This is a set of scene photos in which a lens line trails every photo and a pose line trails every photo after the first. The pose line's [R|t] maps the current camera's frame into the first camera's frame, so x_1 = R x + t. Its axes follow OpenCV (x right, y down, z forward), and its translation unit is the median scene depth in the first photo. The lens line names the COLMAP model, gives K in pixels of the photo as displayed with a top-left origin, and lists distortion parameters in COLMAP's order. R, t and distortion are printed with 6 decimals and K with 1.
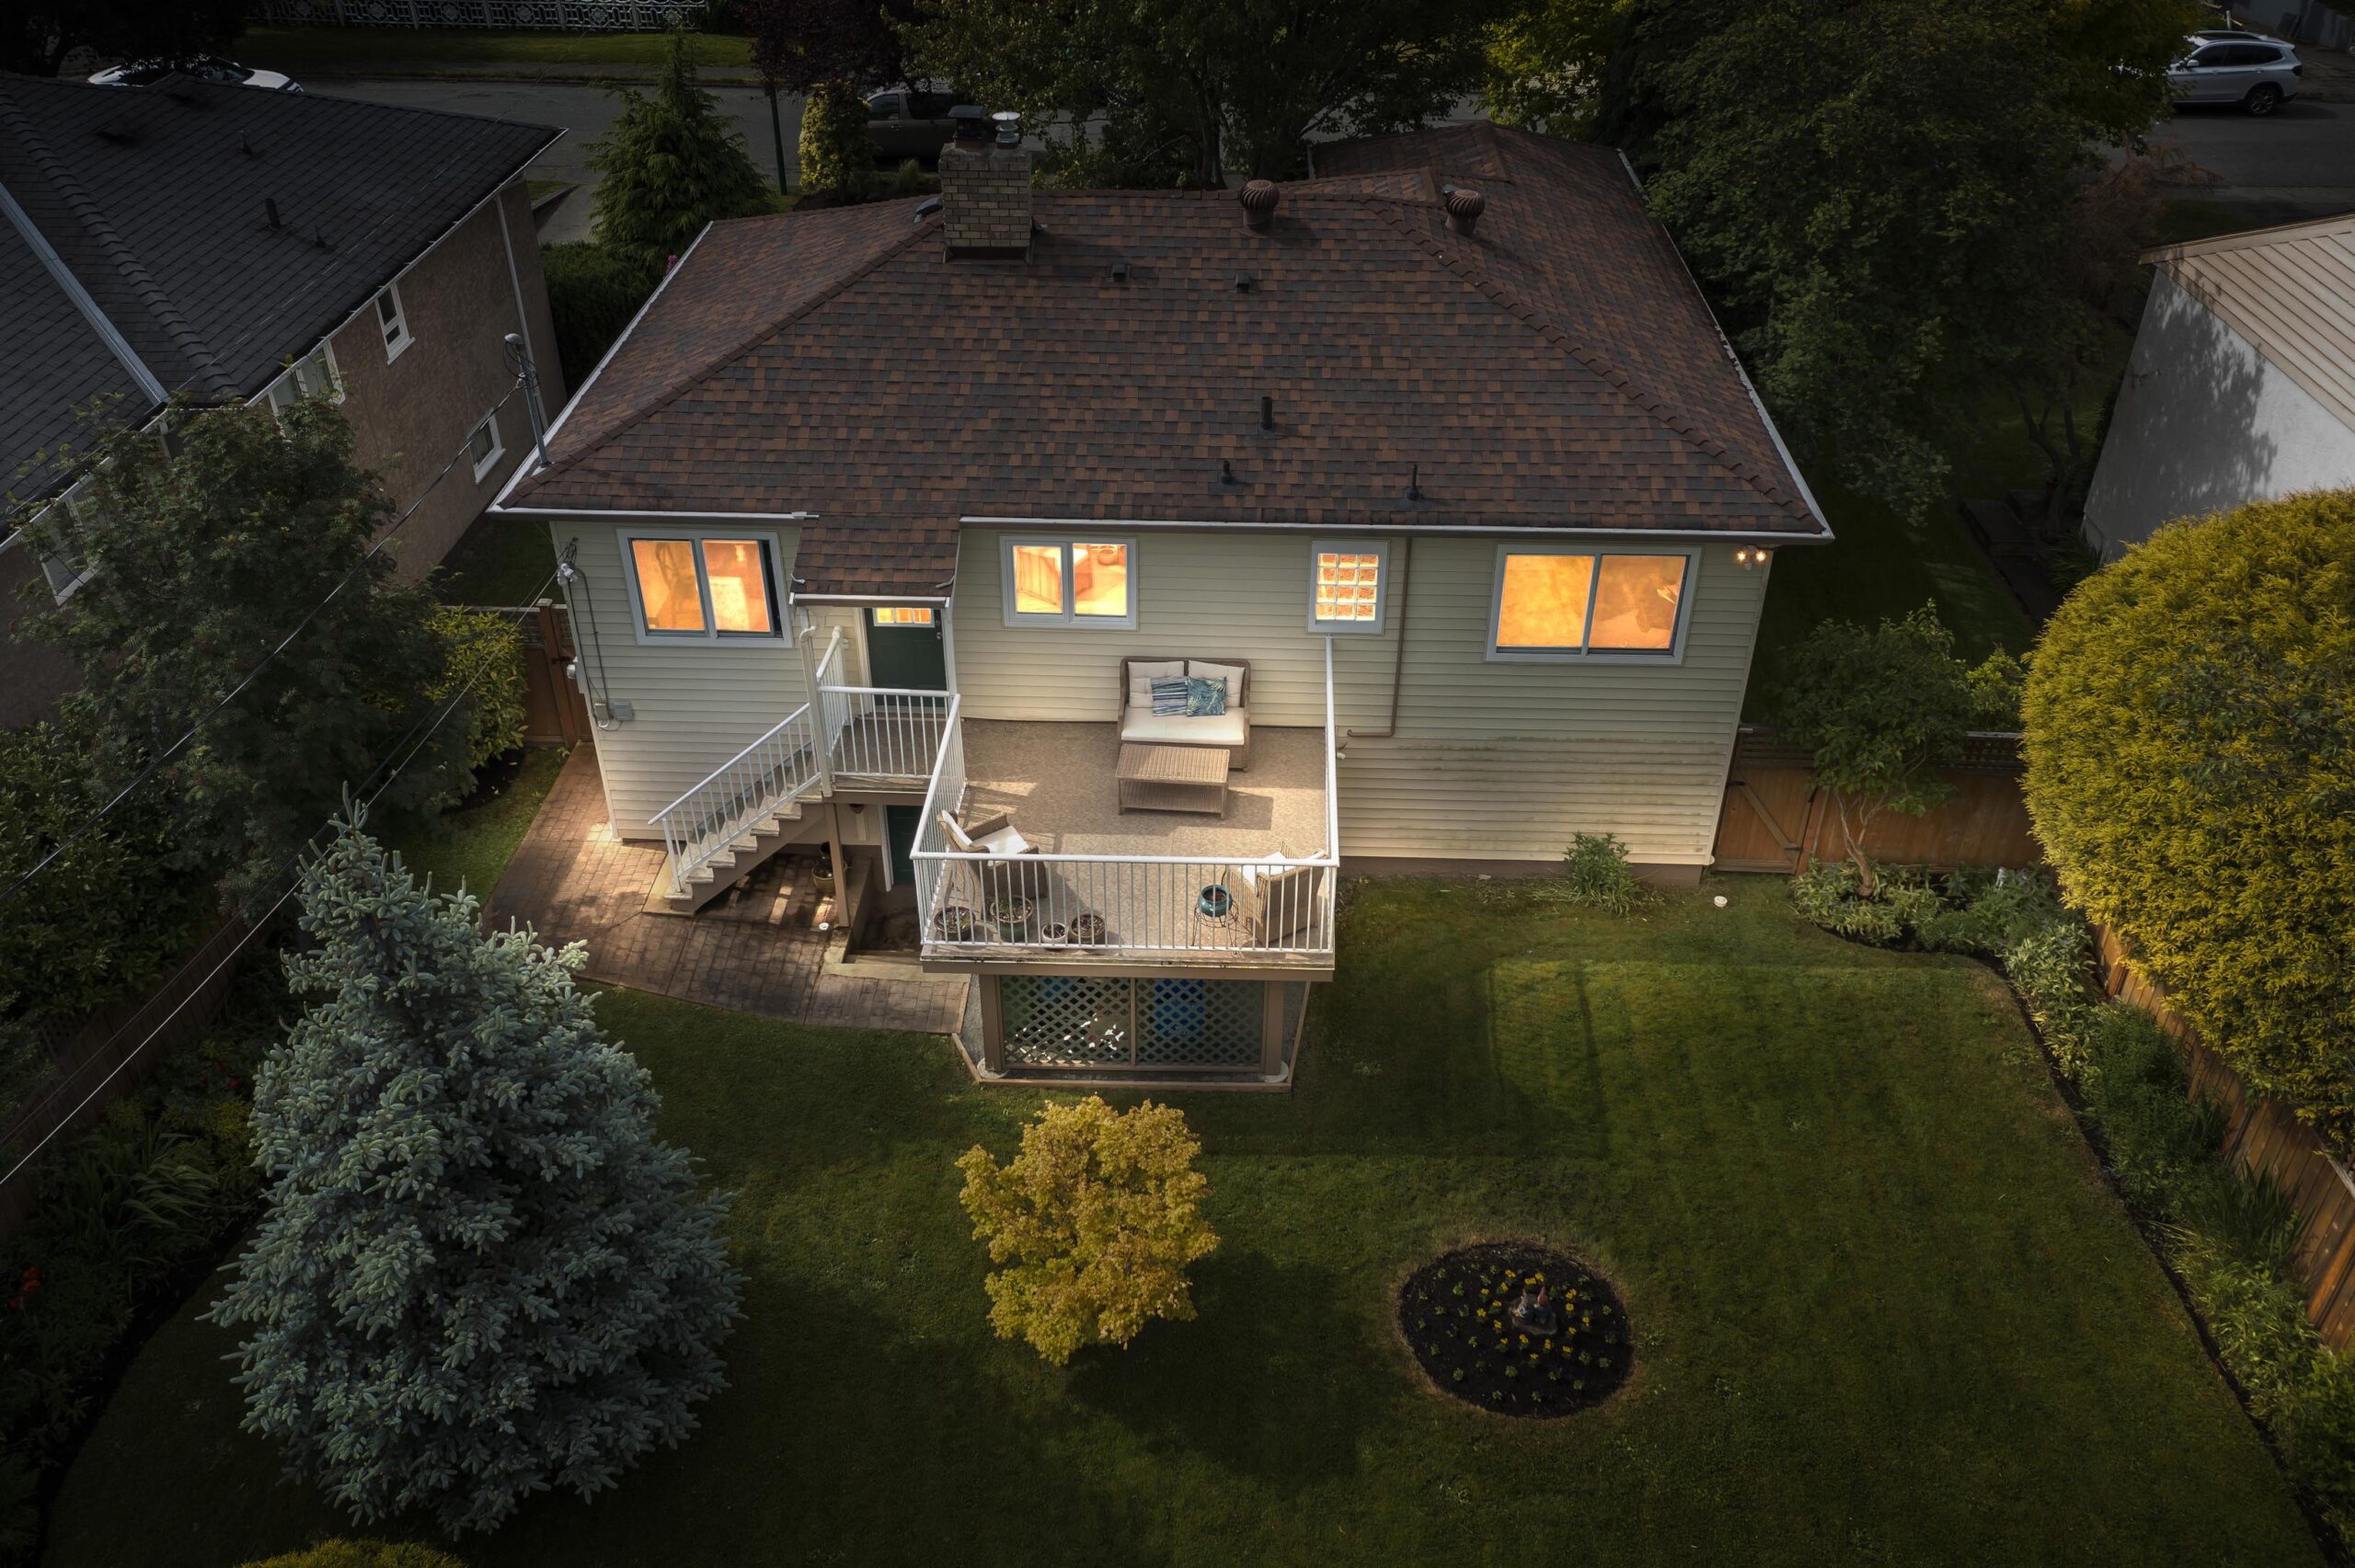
lens RADIAL K [[1873.2, 0, 1177.5], [0, 1873.2, 784.0], [0, 0, 1]] dist [-0.011729, -0.003697]
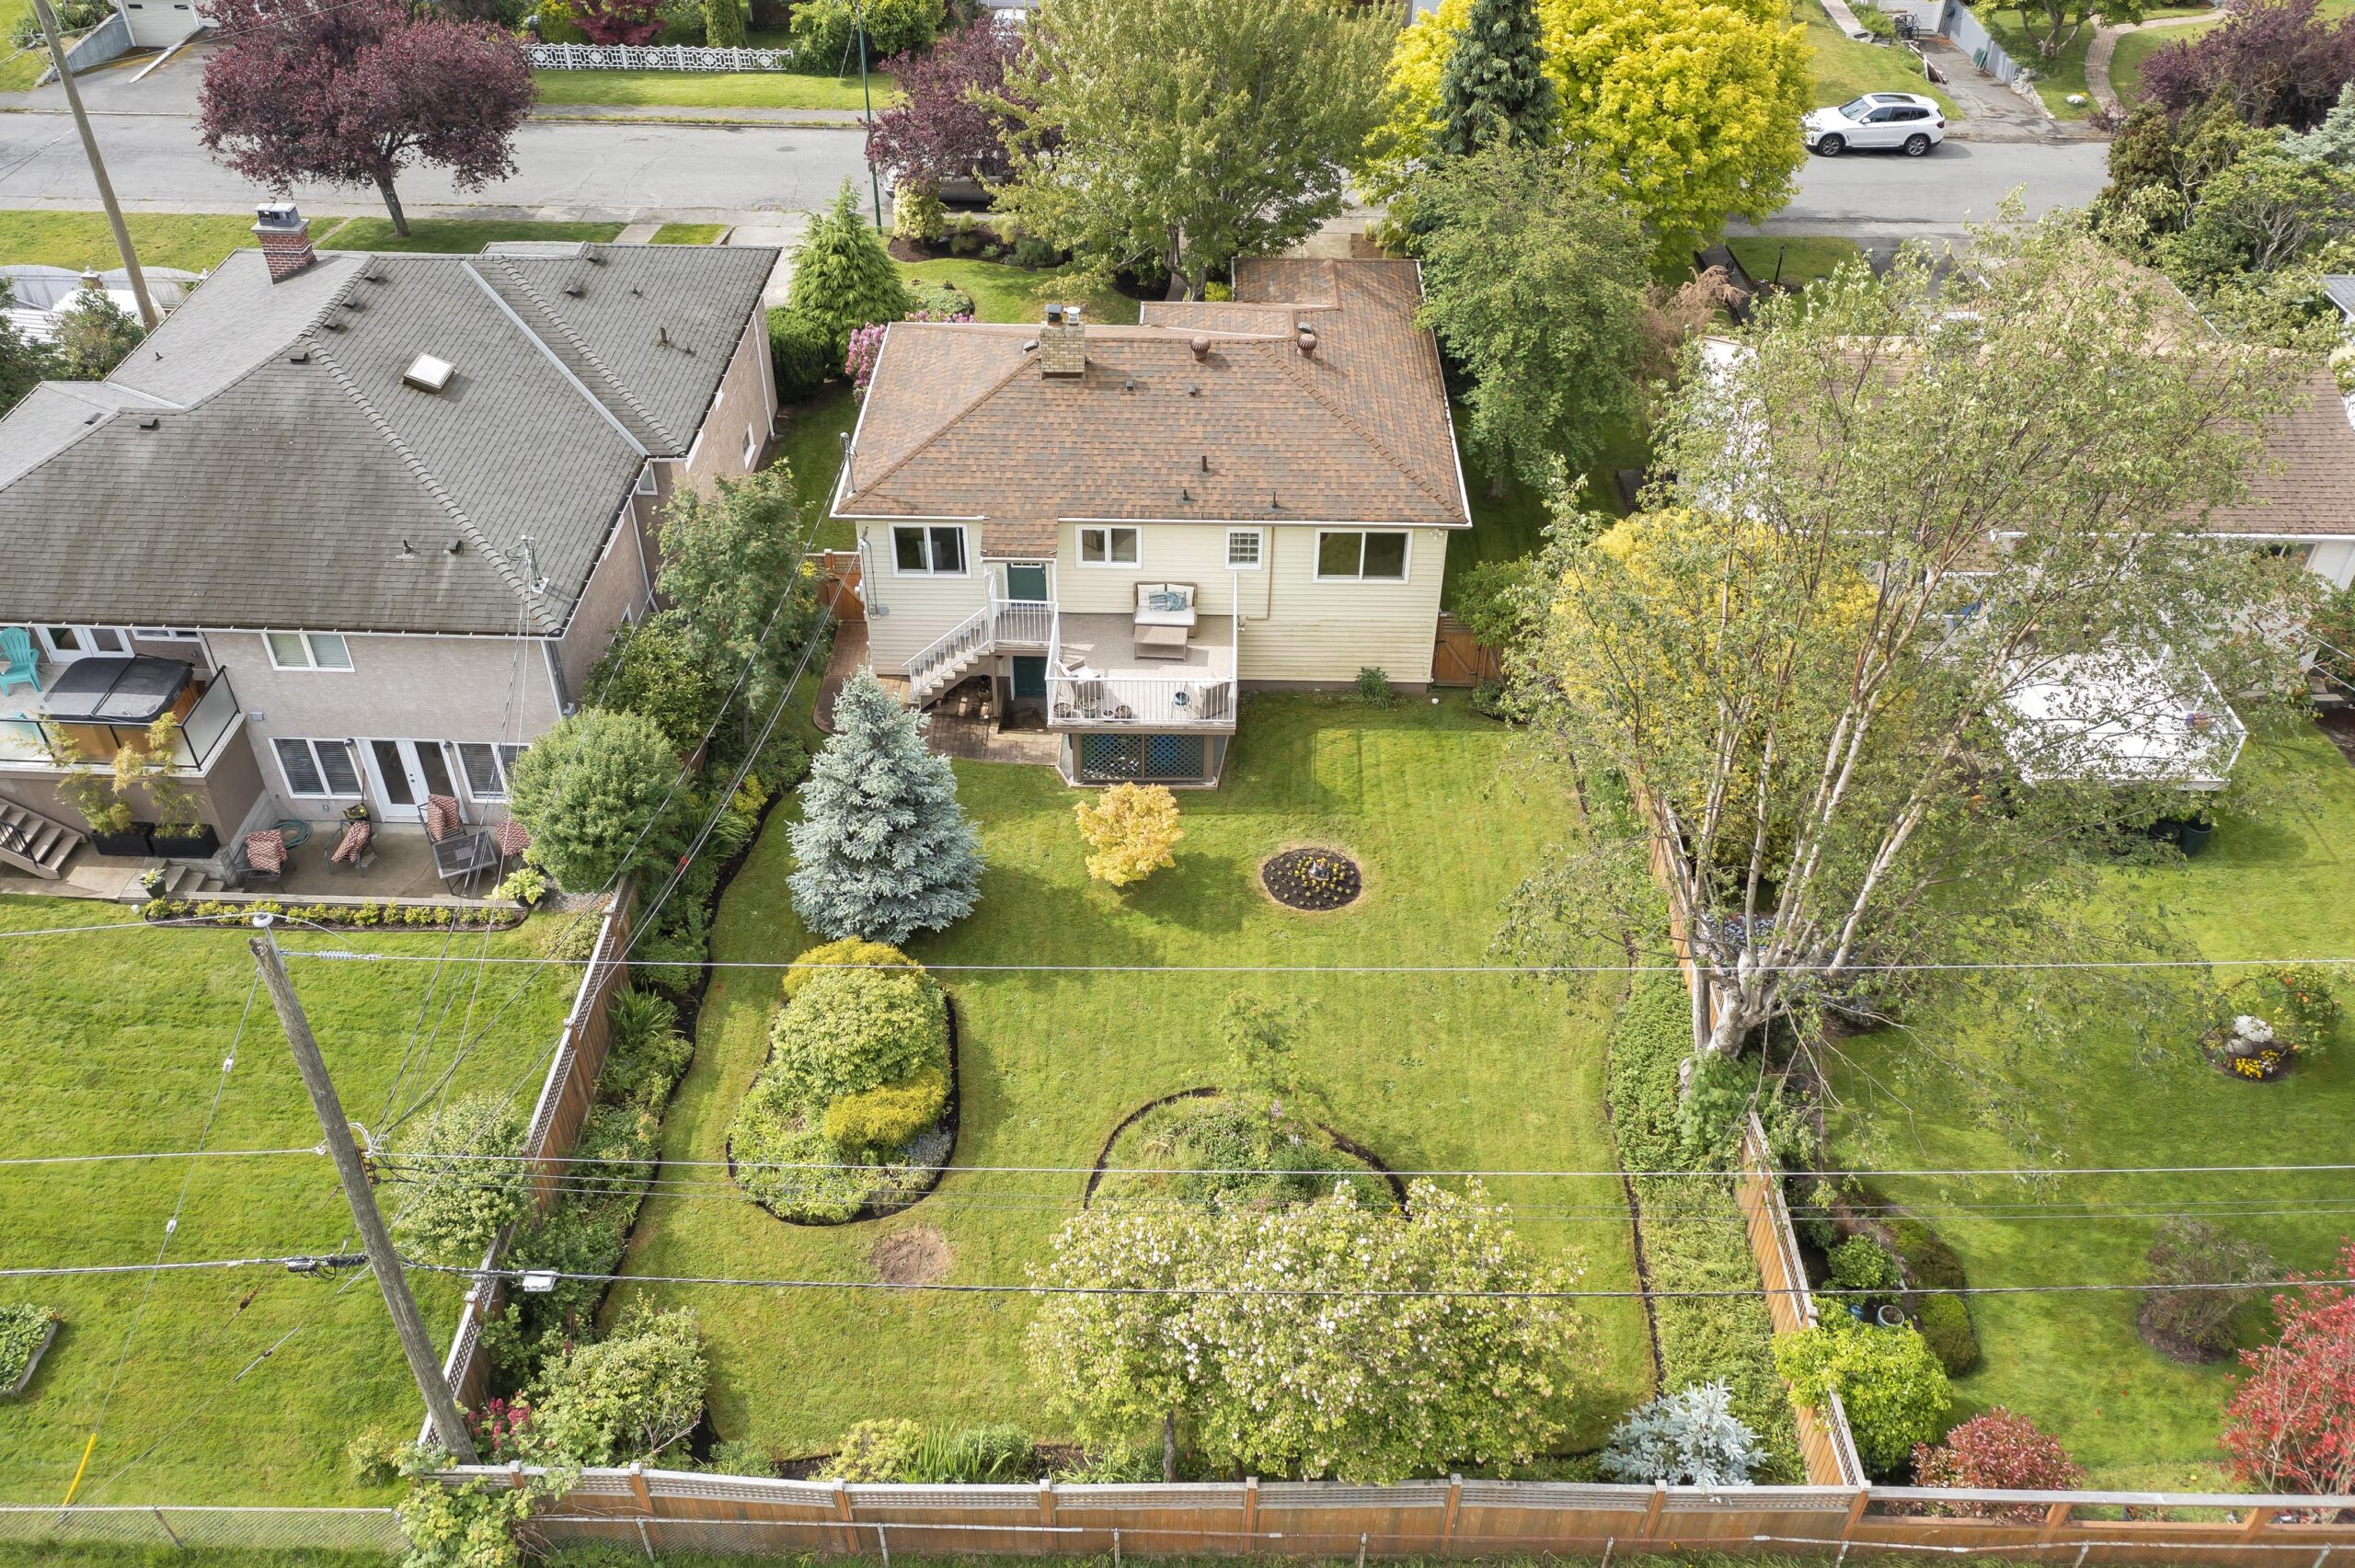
lens RADIAL K [[1873.2, 0, 1177.5], [0, 1873.2, 784.0], [0, 0, 1]] dist [-0.011729, -0.003697]
pose [[0.999728, -0.009889, 0.021124, -0.029304], [0.008083, 0.996438, 0.083940, -0.020722], [-0.021879, -0.083746, 0.996247, -1.100344]]
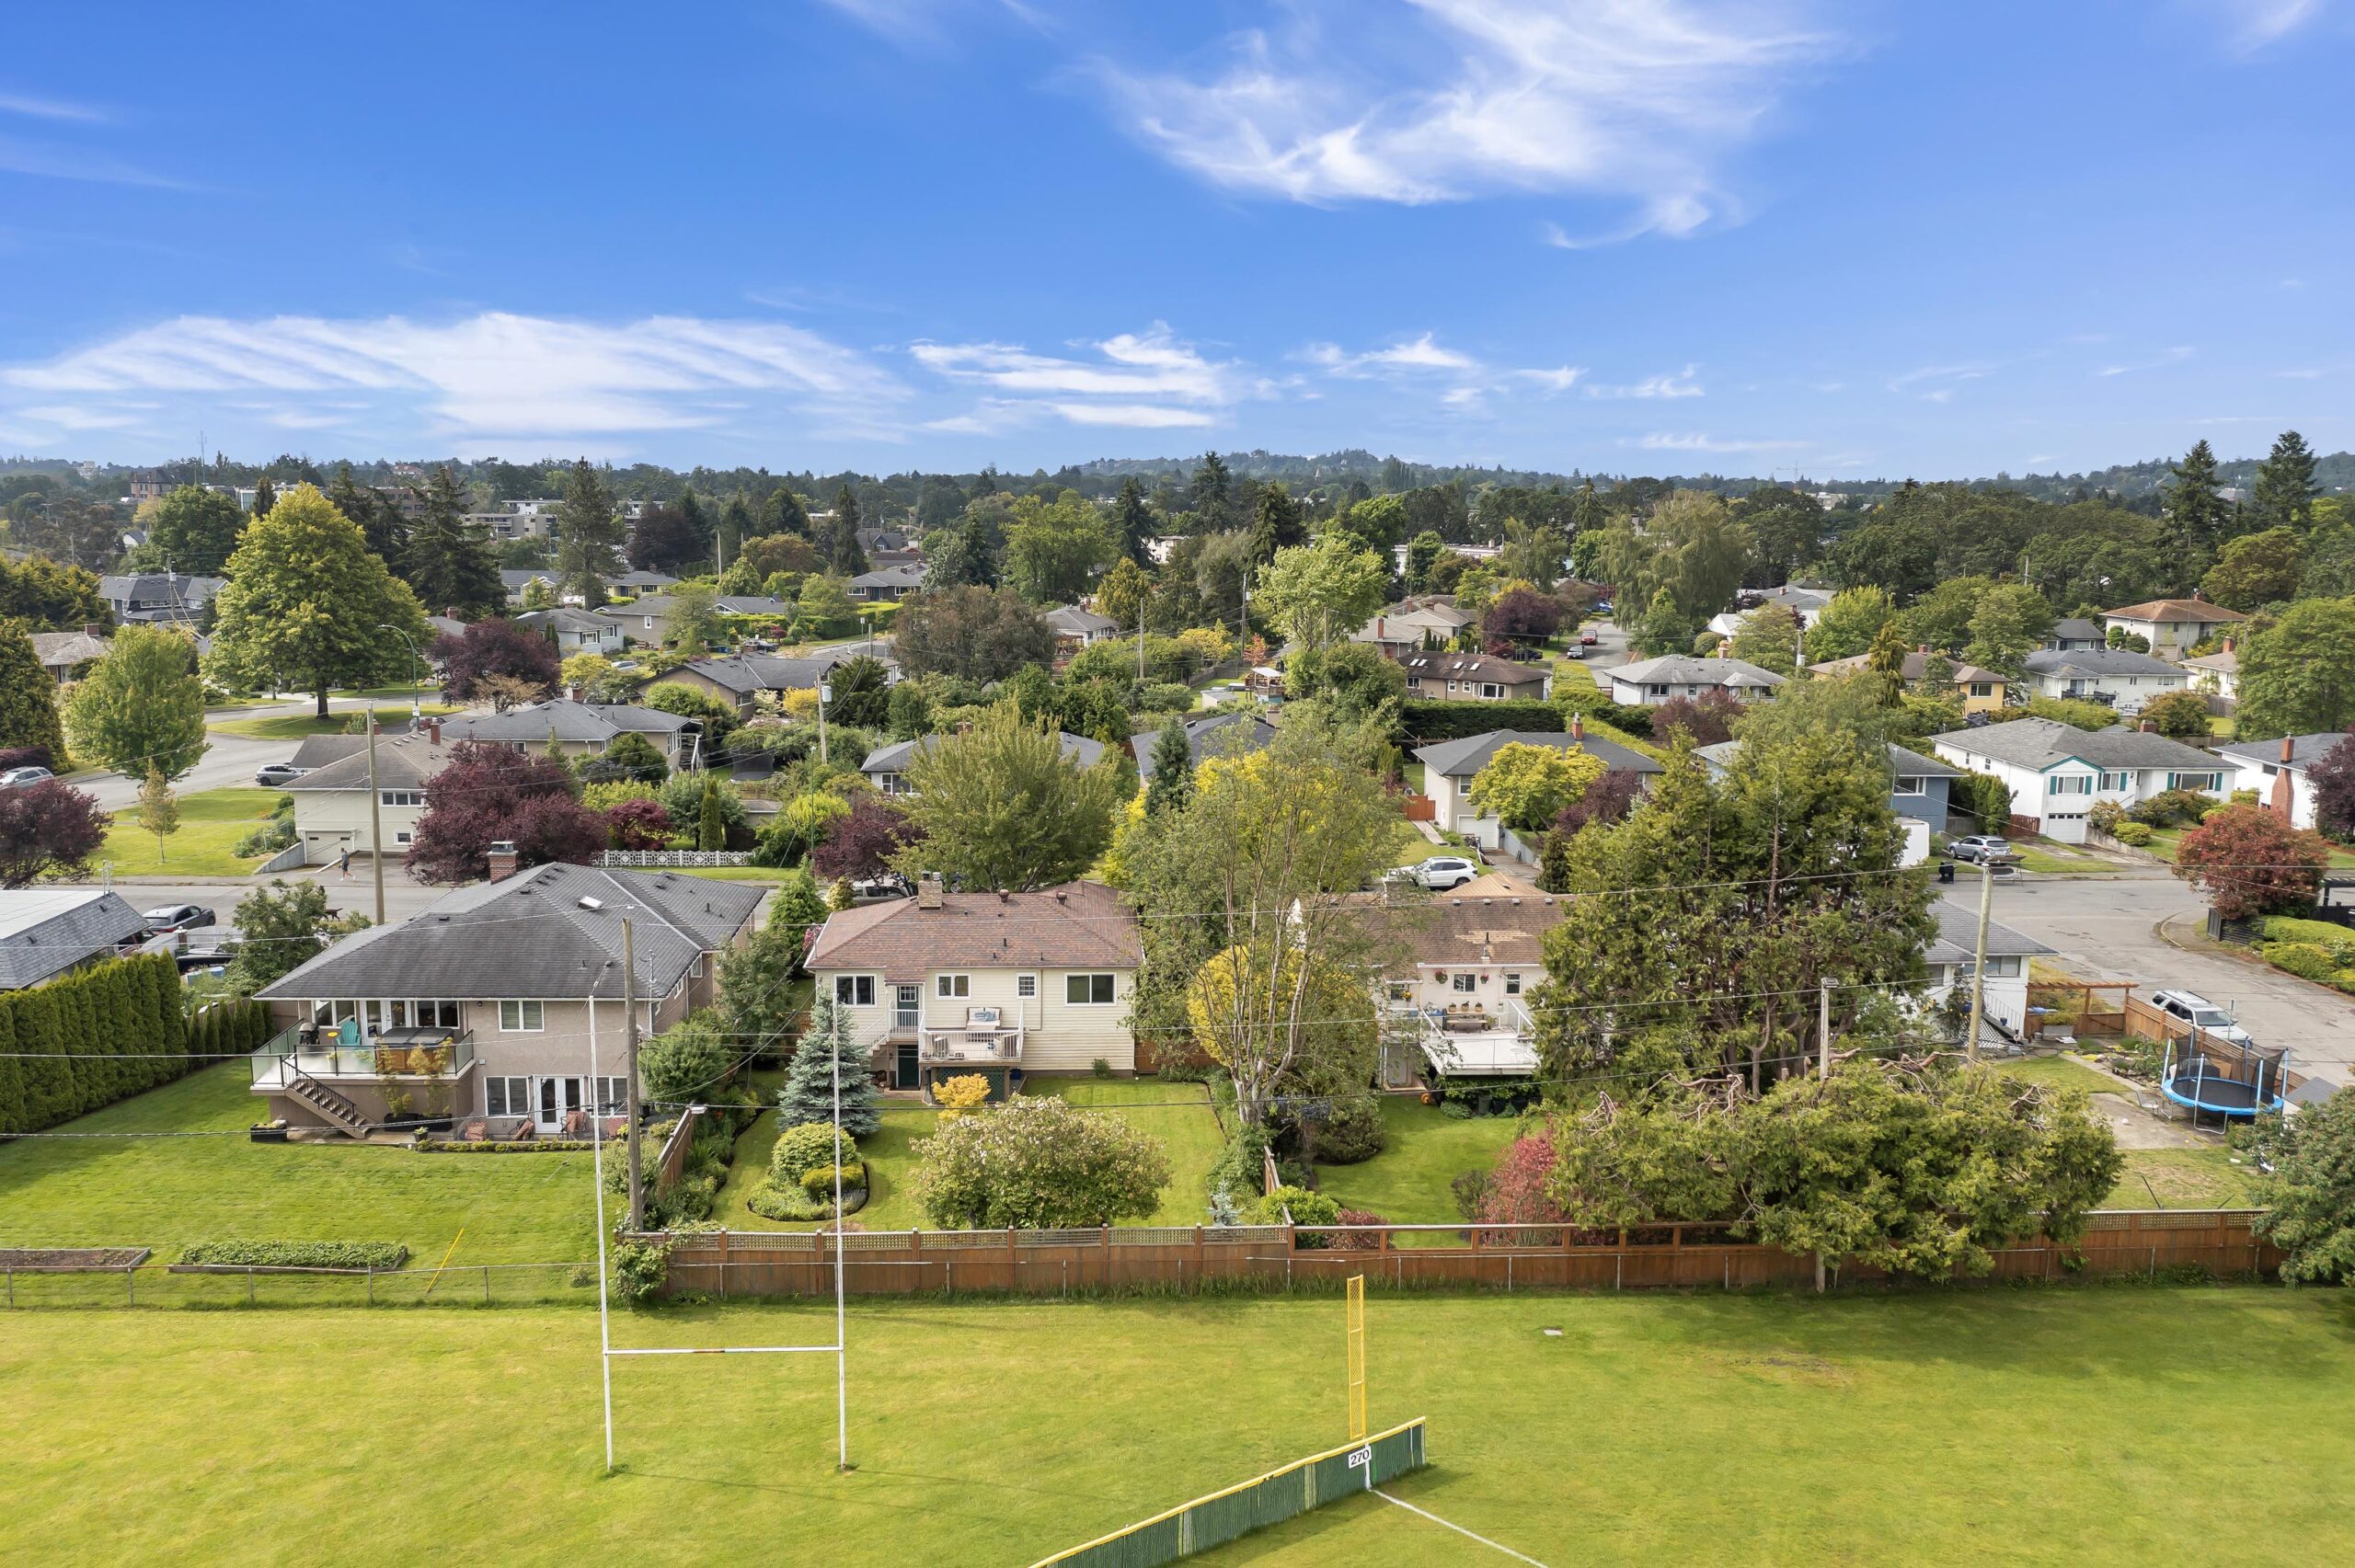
lens RADIAL K [[1873.2, 0, 1177.5], [0, 1873.2, 784.0], [0, 0, 1]] dist [-0.011729, -0.003697]
pose [[0.994865, -0.005676, 0.101048, 0.014007], [0.048158, 0.904698, -0.423323, 1.192475], [-0.089015, 0.426015, 0.900326, -2.727282]]
